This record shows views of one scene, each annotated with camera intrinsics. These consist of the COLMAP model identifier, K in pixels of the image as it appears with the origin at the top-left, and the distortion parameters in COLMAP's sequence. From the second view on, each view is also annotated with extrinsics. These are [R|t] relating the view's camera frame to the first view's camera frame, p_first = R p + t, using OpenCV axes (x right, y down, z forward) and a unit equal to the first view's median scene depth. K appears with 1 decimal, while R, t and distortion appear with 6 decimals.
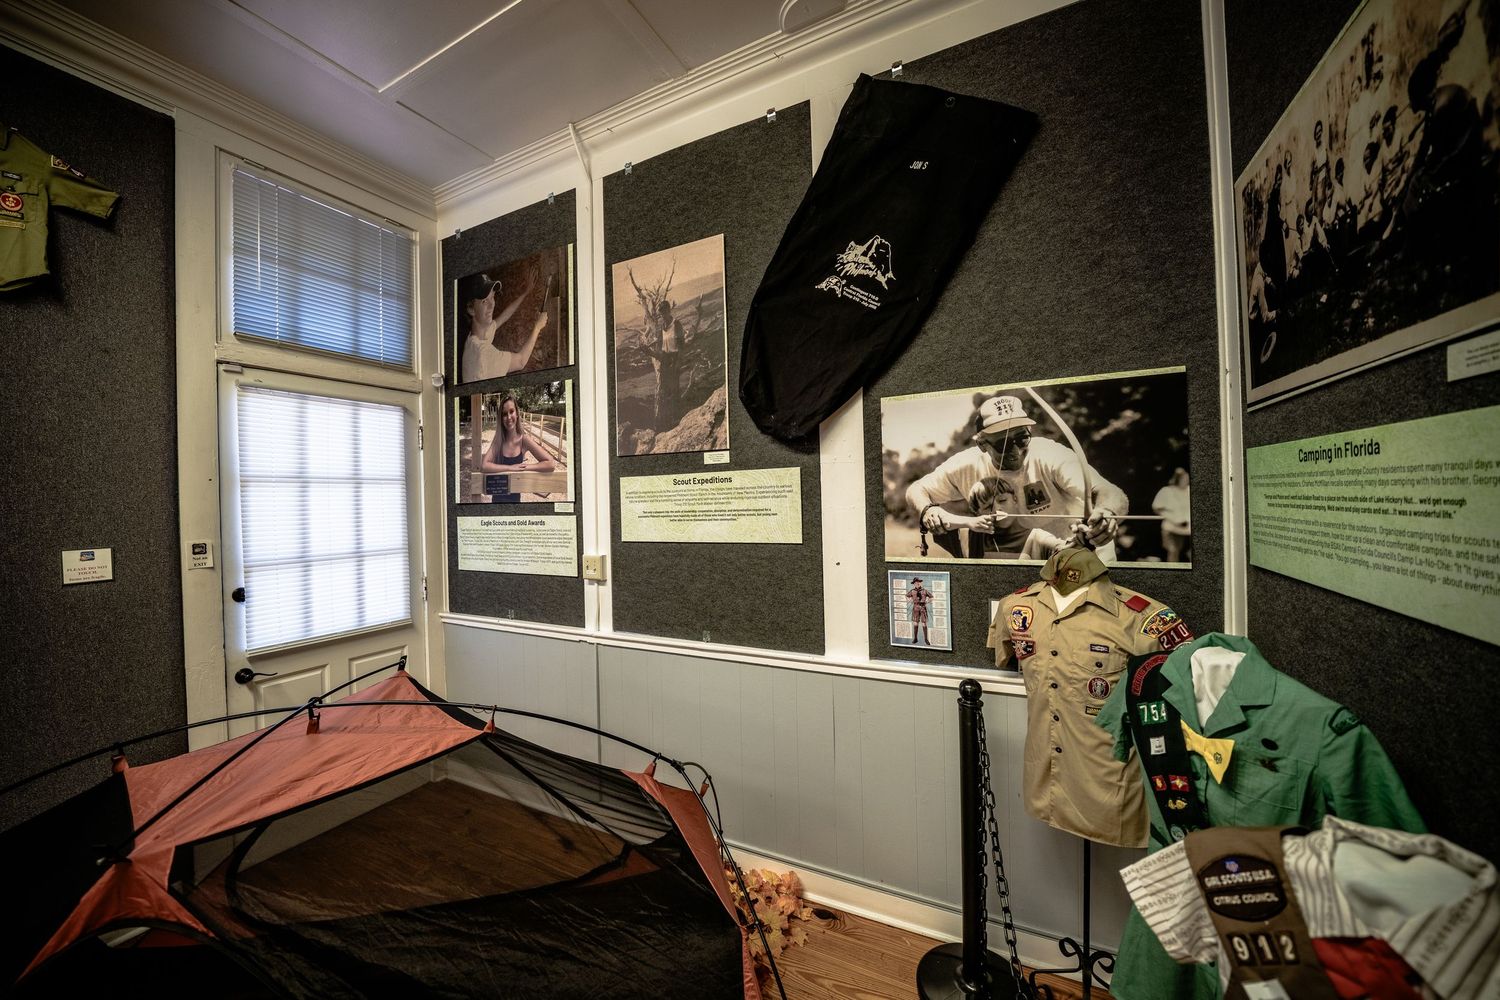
lens RADIAL K [[545.6, 0, 748.0], [0, 545.6, 497.7], [0, 0, 1]] dist [-0.023402, 0.001641]
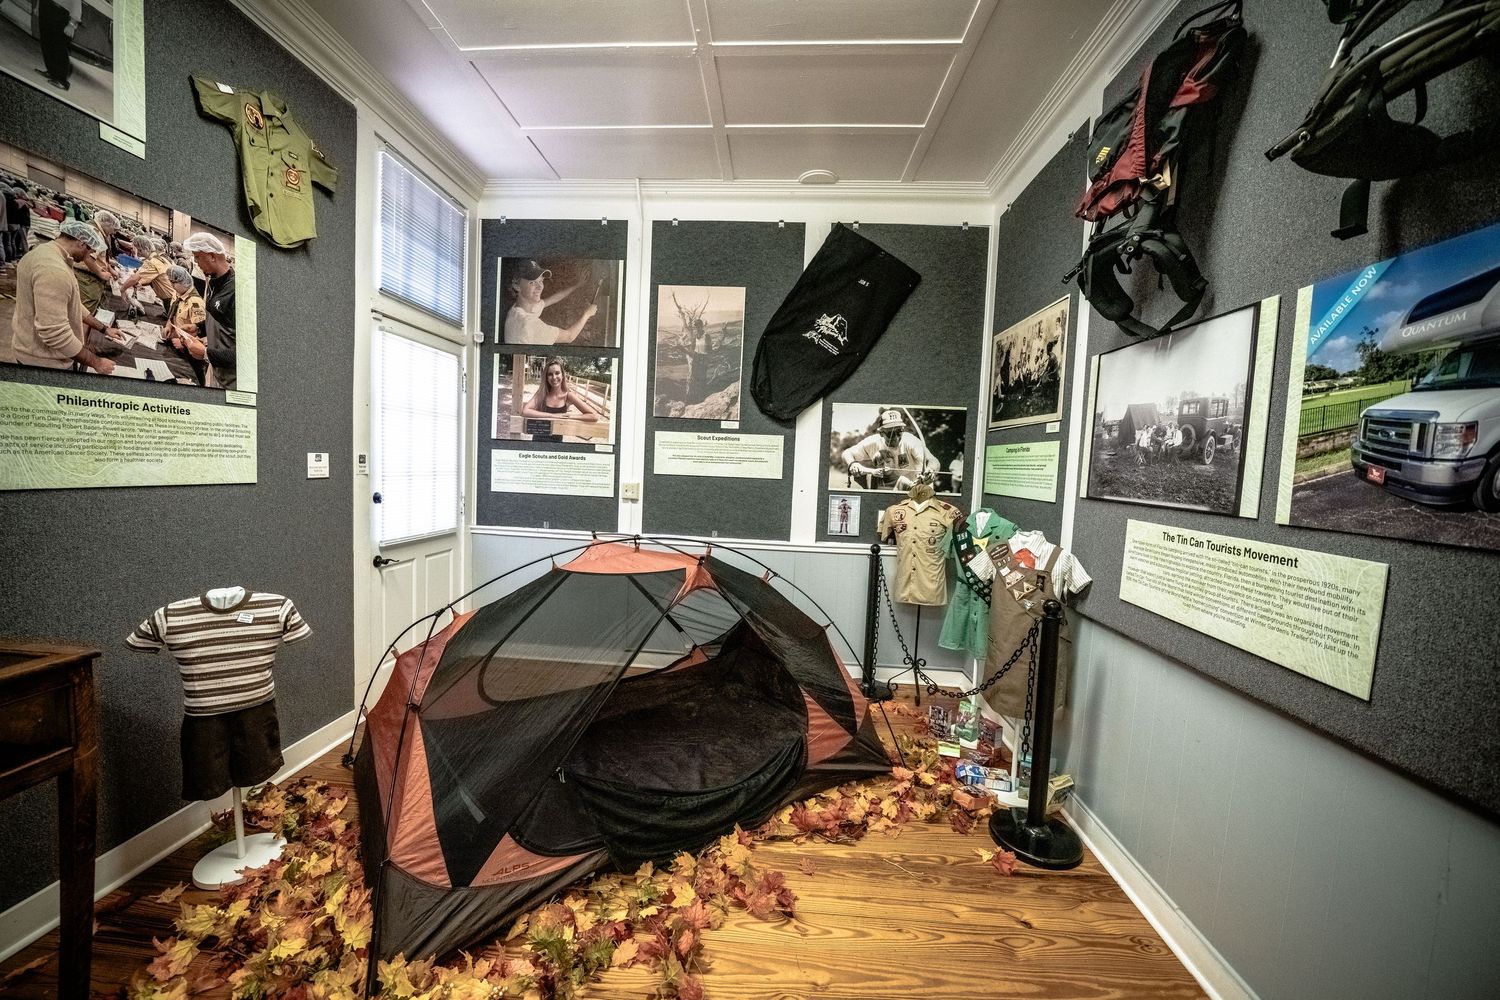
lens RADIAL K [[545.6, 0, 742.0], [0, 545.6, 498.9], [0, 0, 1]] dist [-0.023402, 0.001641]
pose [[0.913024, 0.039763, 0.405964, -0.763743], [-0.067508, 0.996243, 0.054248, 0.063217], [-0.402281, -0.076935, 0.912278, -0.586749]]
